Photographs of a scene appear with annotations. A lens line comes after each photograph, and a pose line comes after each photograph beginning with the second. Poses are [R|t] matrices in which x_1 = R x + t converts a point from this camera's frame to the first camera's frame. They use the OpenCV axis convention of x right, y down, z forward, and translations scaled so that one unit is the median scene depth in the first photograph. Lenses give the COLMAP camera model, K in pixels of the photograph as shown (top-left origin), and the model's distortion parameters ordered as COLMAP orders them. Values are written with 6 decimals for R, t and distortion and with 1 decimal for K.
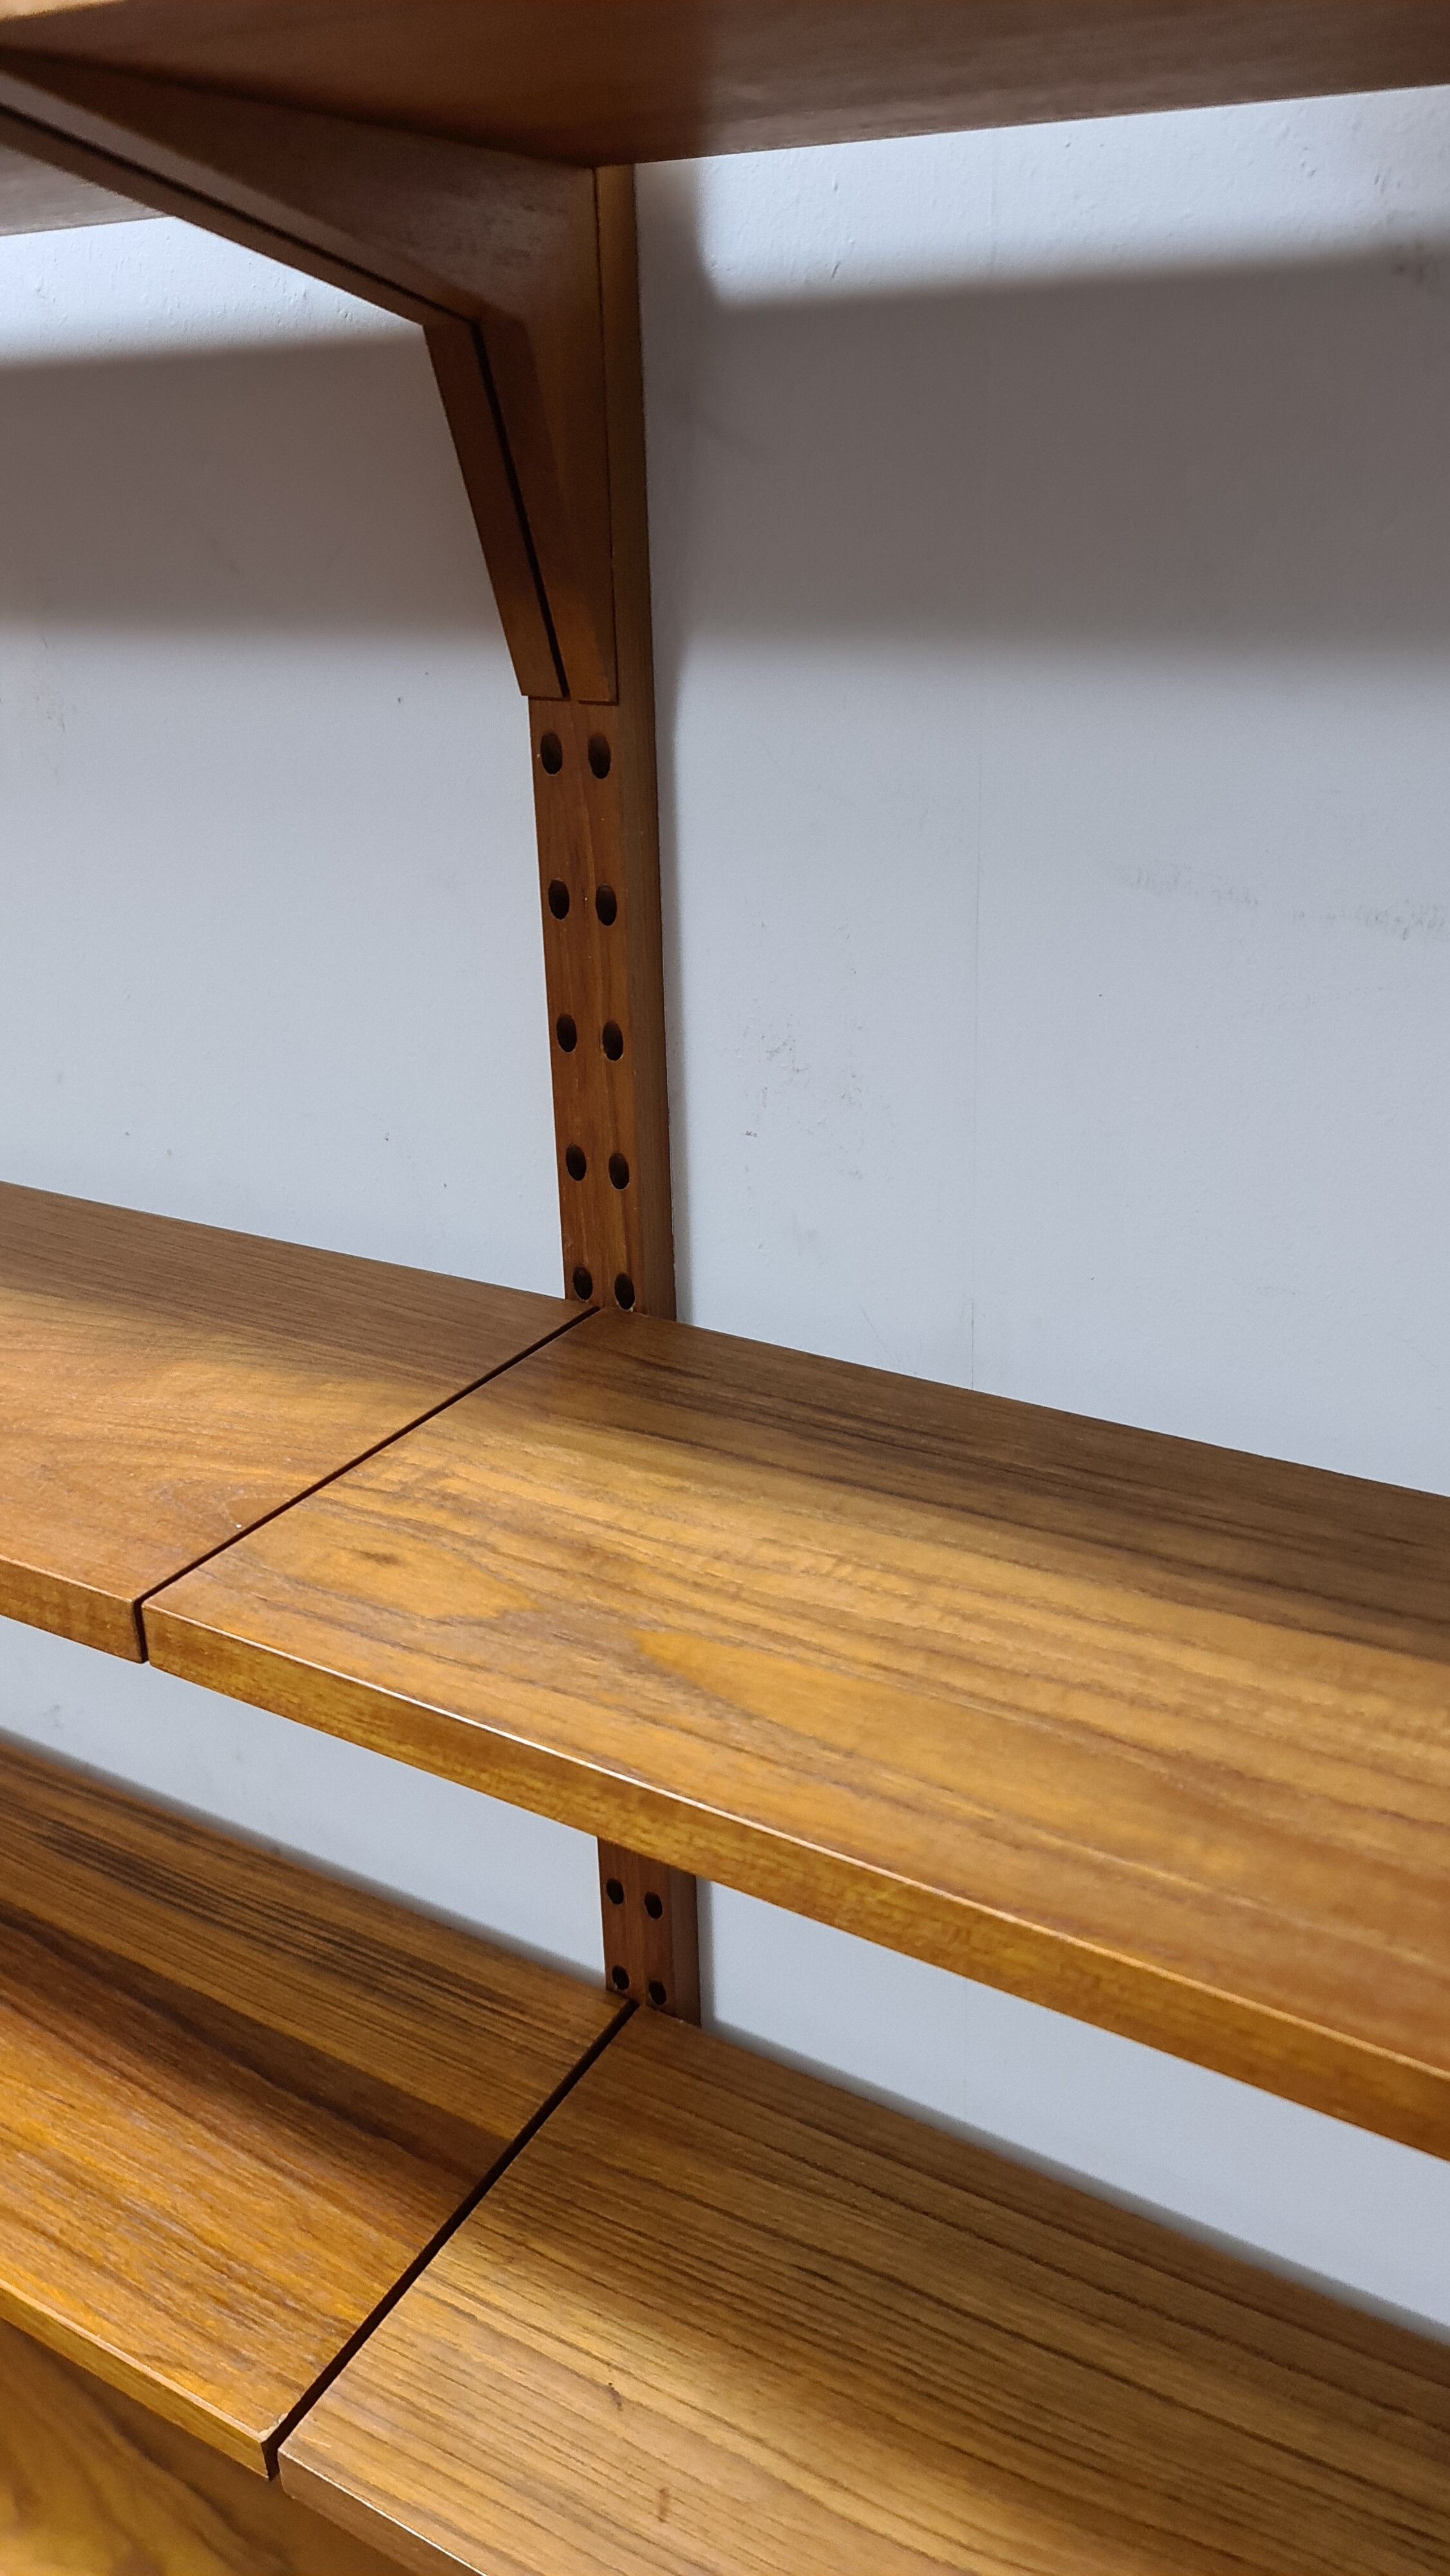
lens RADIAL K [[1878.7, 0, 725.0], [0, 1878.7, 1288.0], [0, 0, 1]] dist [0.085951, -0.099827]
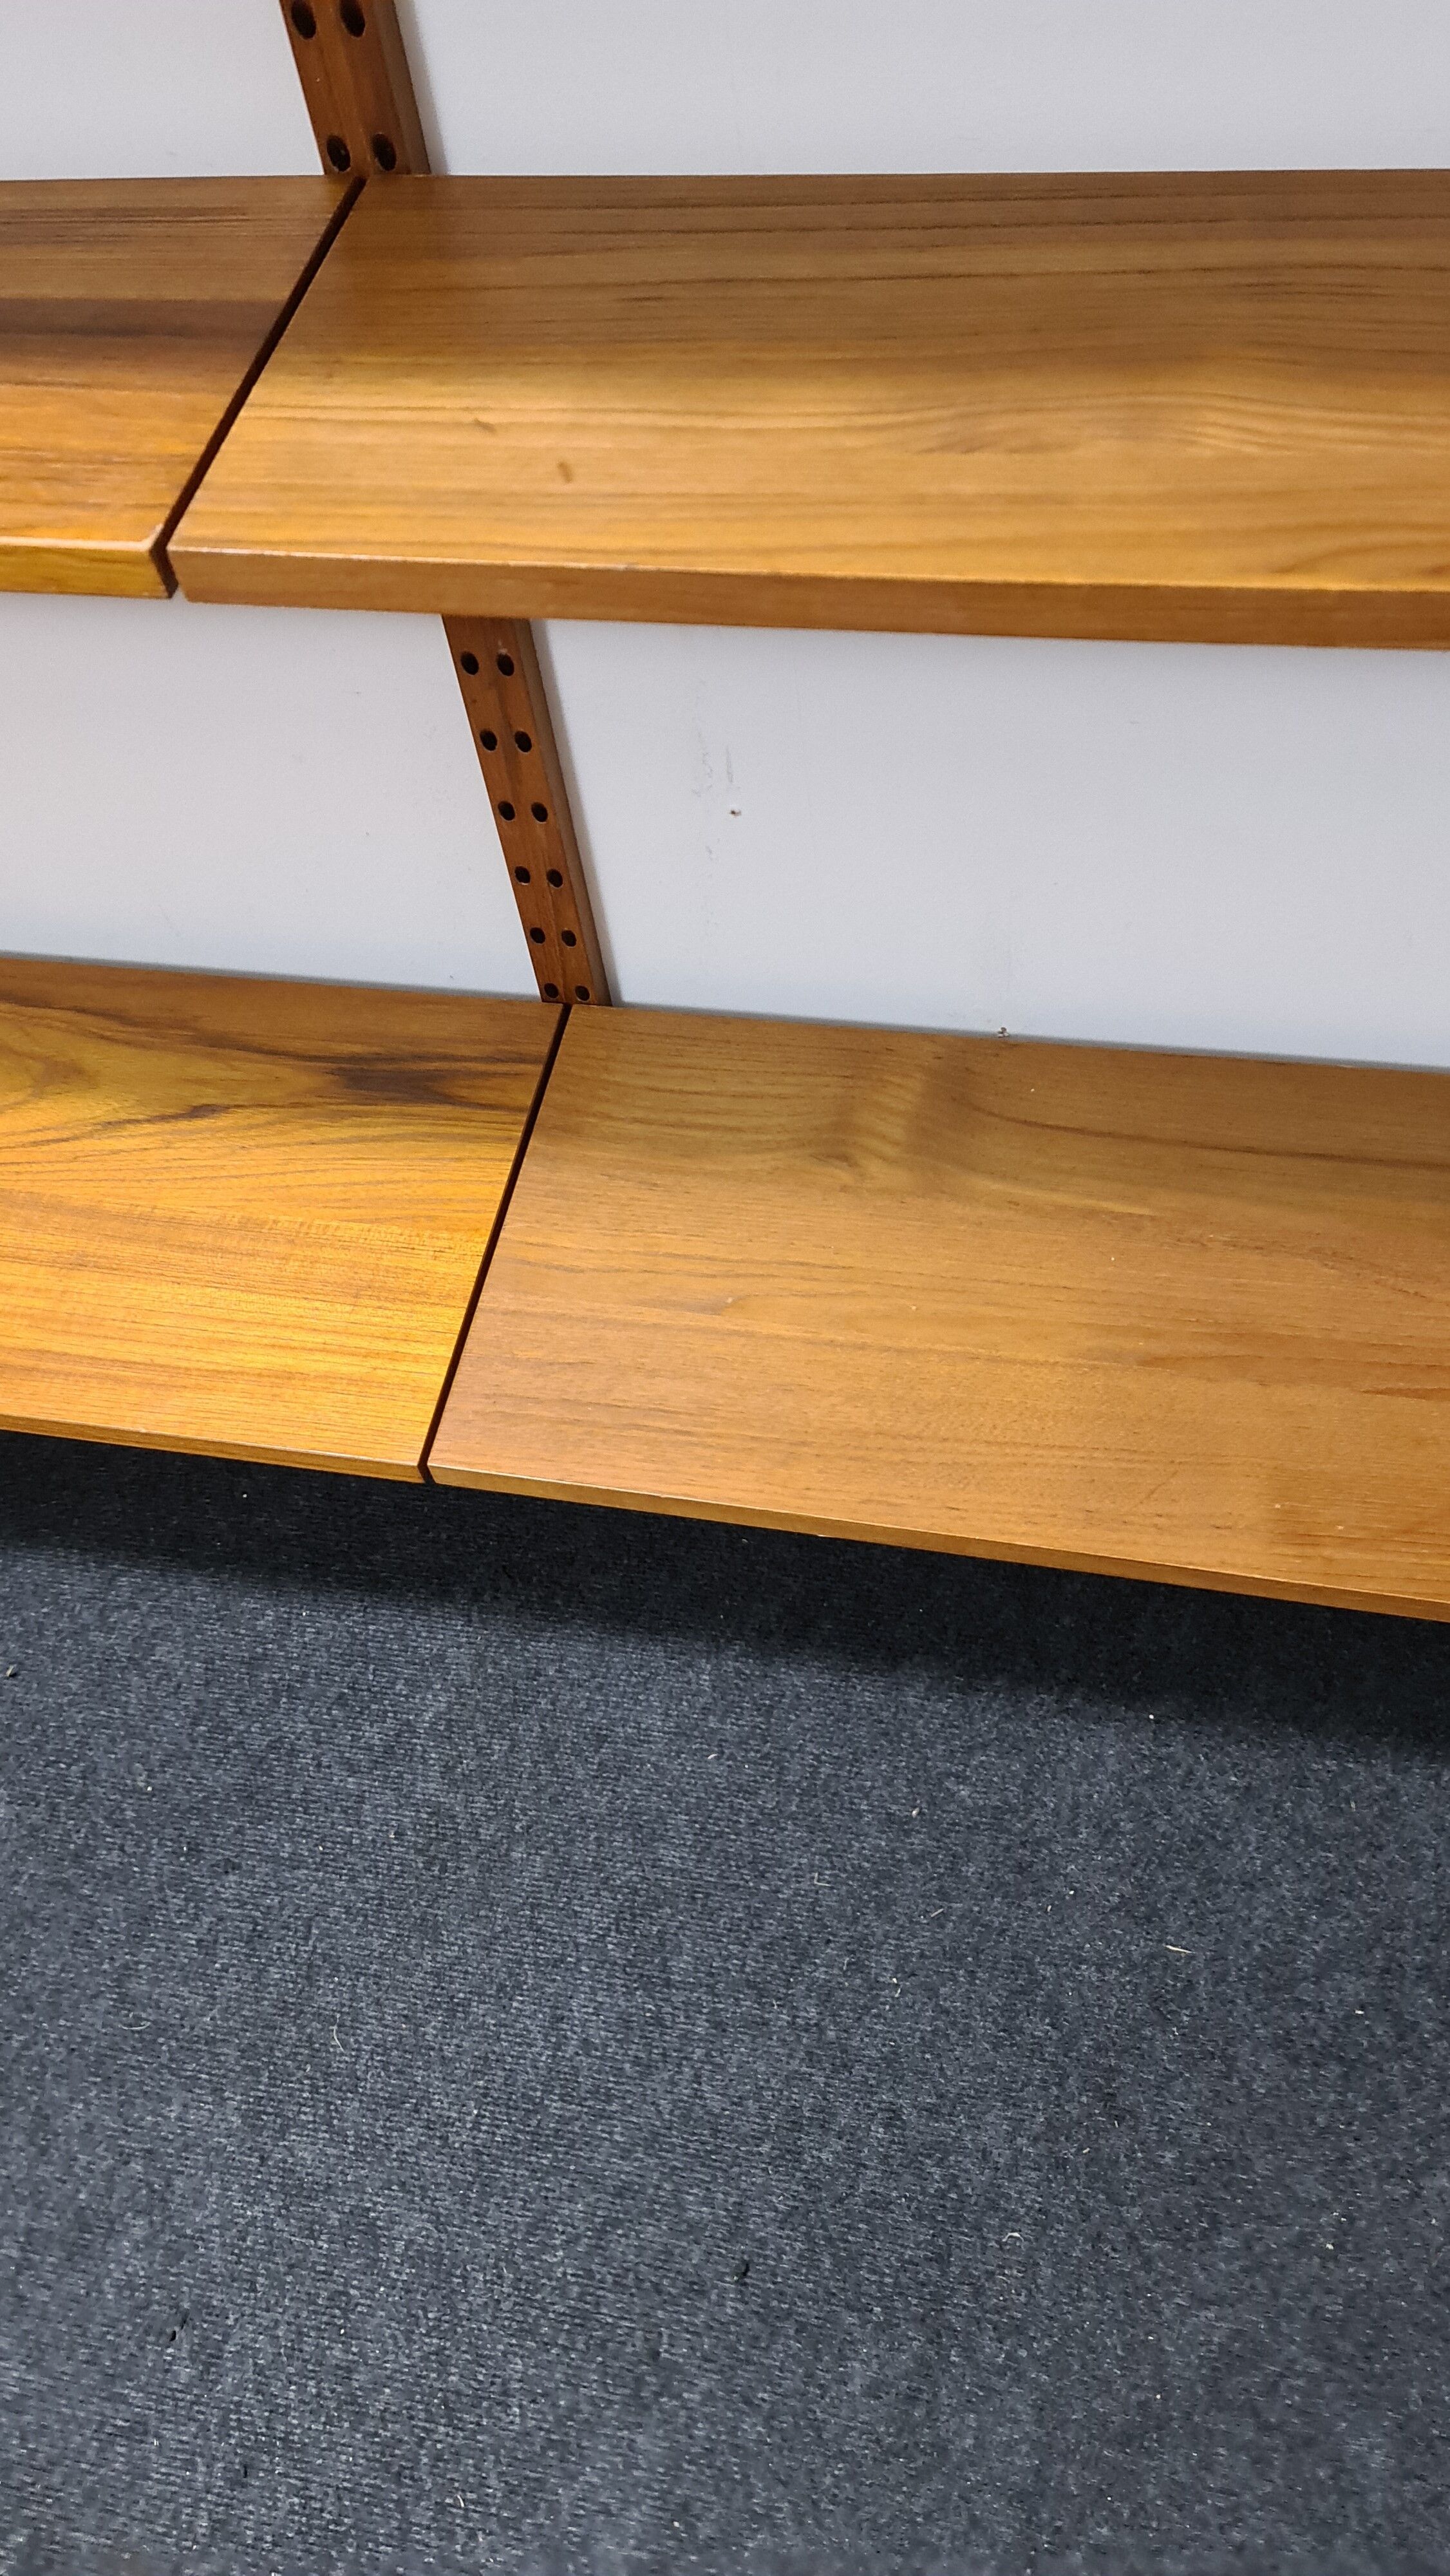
lens RADIAL K [[1878.7, 0, 725.0], [0, 1878.7, 1288.0], [0, 0, 1]] dist [0.085951, -0.099827]
pose [[0.942423, -0.310982, 0.122999, -0.184250], [0.200229, 0.819292, 0.537279, 0.409568], [-0.267857, -0.481716, 0.834387, -0.055657]]
